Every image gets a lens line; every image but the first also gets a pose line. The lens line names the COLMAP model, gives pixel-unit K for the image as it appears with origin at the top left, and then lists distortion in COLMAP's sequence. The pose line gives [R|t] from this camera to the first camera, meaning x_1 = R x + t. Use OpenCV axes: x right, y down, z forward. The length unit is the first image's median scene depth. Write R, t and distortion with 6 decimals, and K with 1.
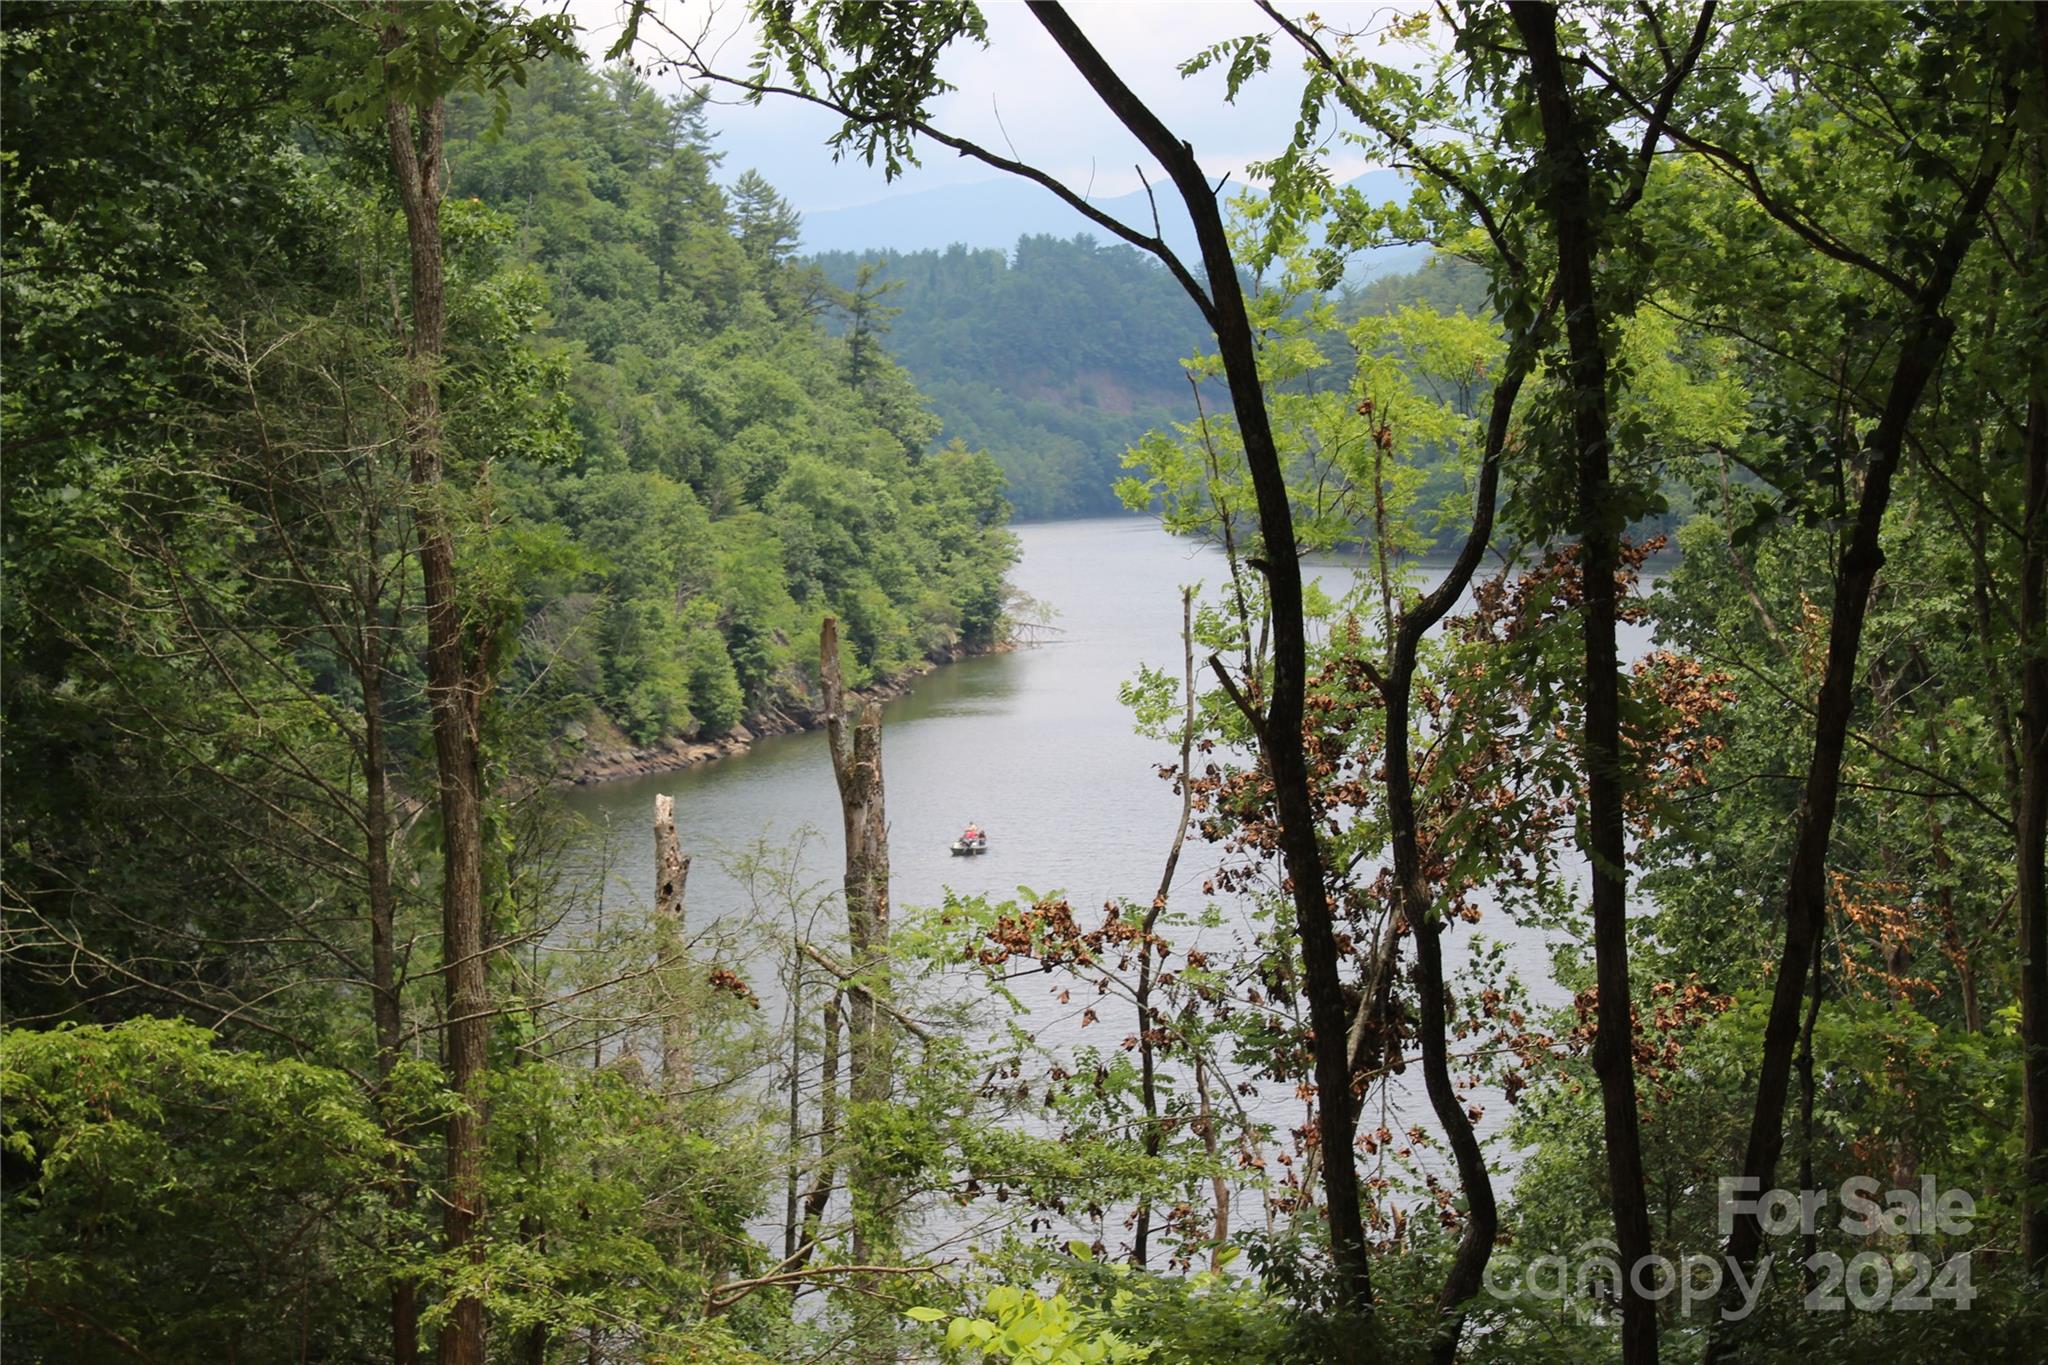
lens RADIAL K [[4600.1, 0, 1024.0], [0, 4600.1, 682.5], [0, 0, 1]] dist [0.228265, -0.313887]
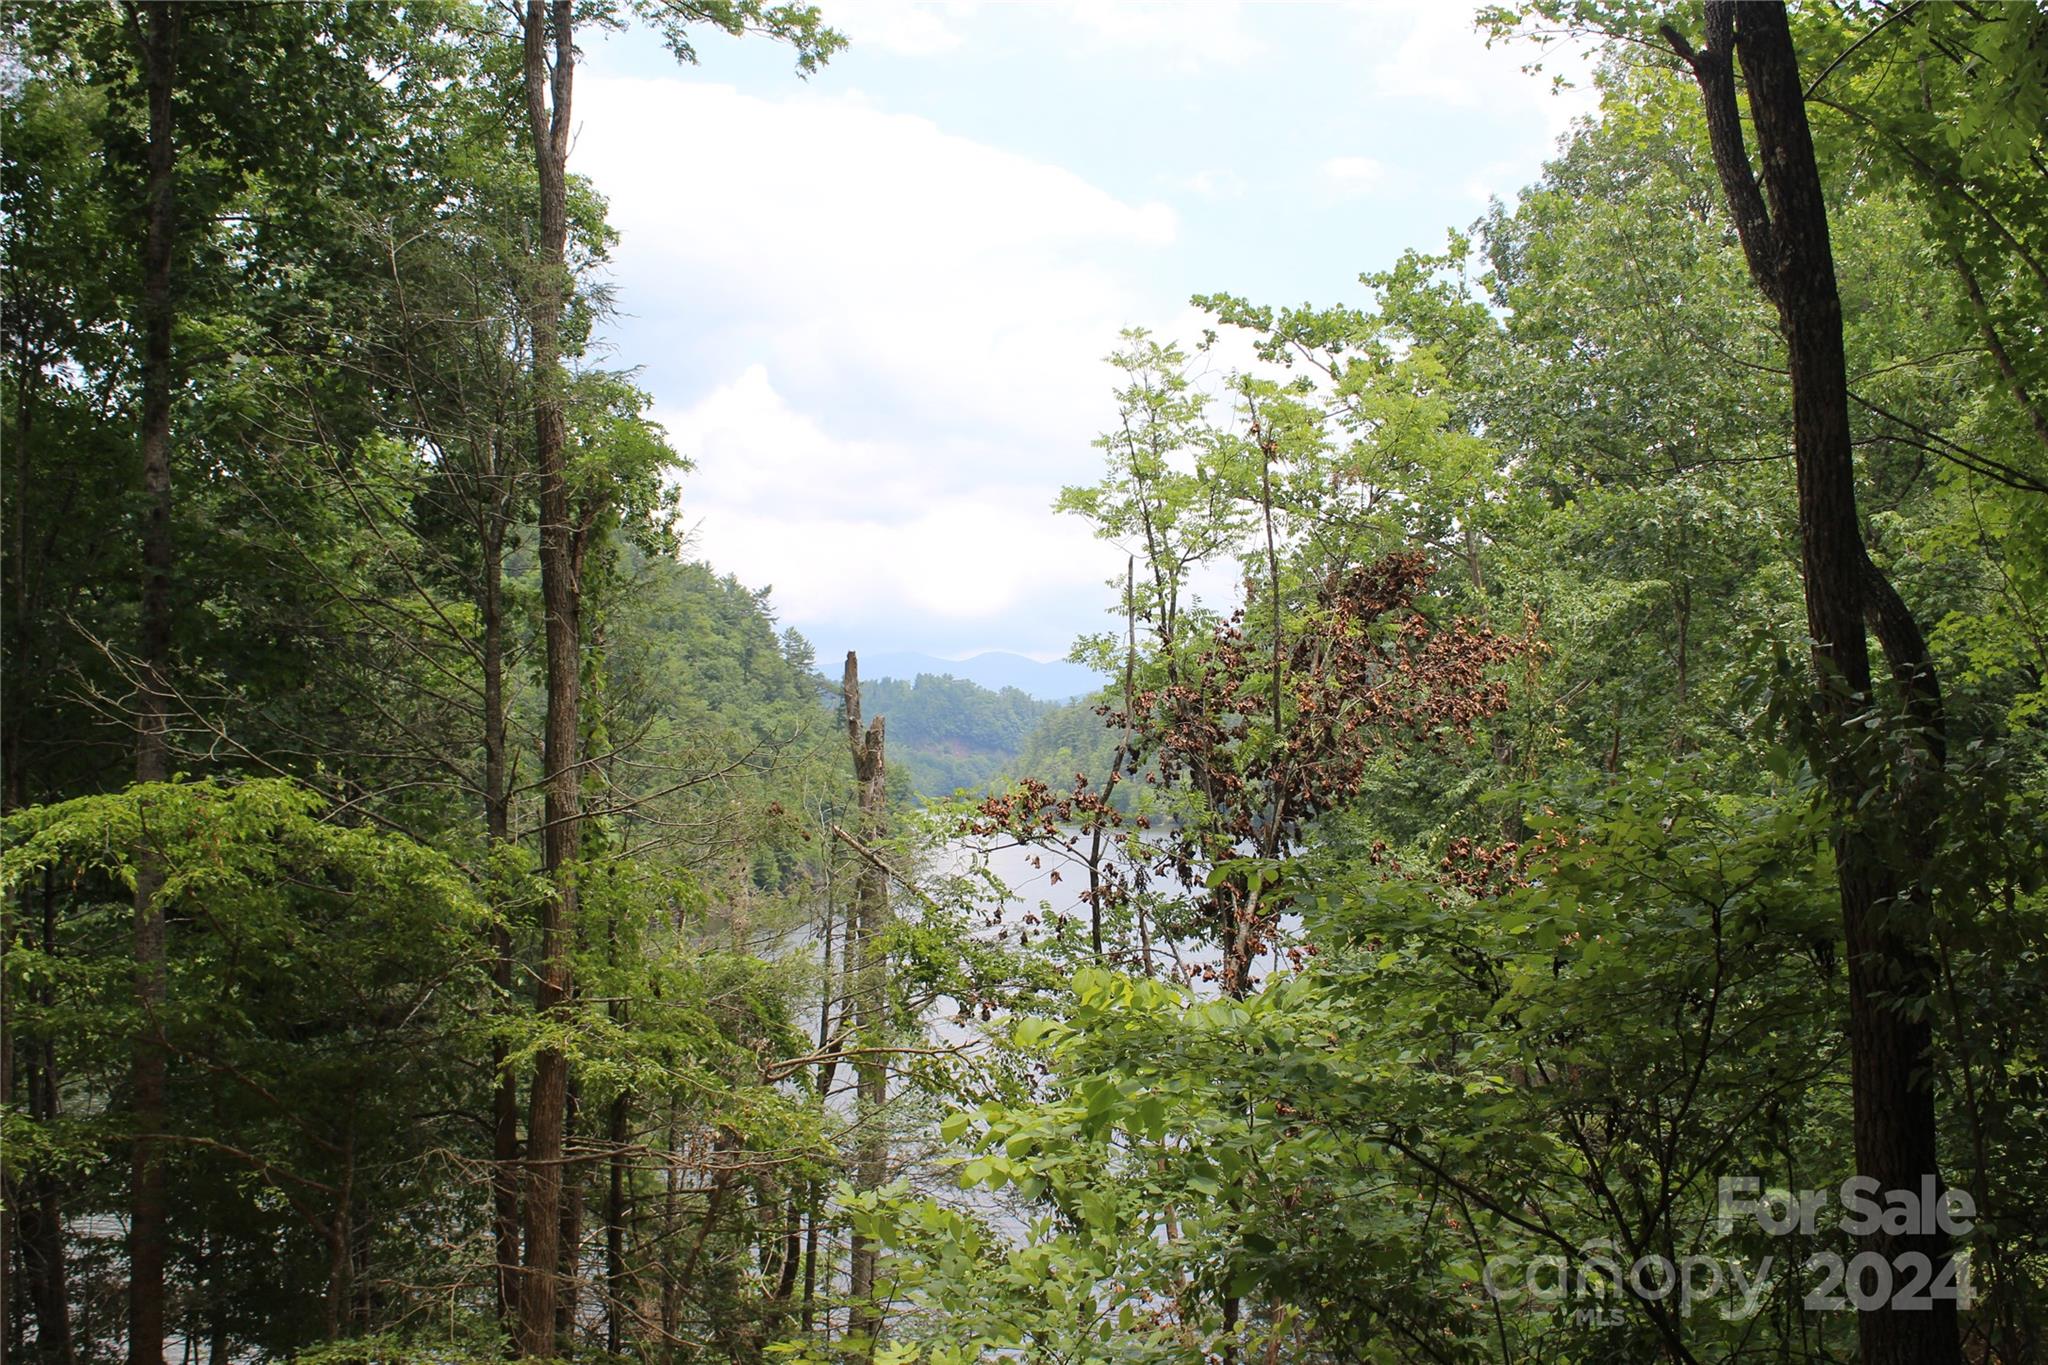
lens RADIAL K [[2198.0, 0, 1024.0], [0, 2198.0, 682.5], [0, 0, 1]] dist [-0.032026, -0.018856]
pose [[0.998656, 0.019839, 0.047883, -0.025857], [-0.015323, 0.995558, -0.092894, 0.075807], [-0.049513, 0.092035, 0.994524, 0.373498]]
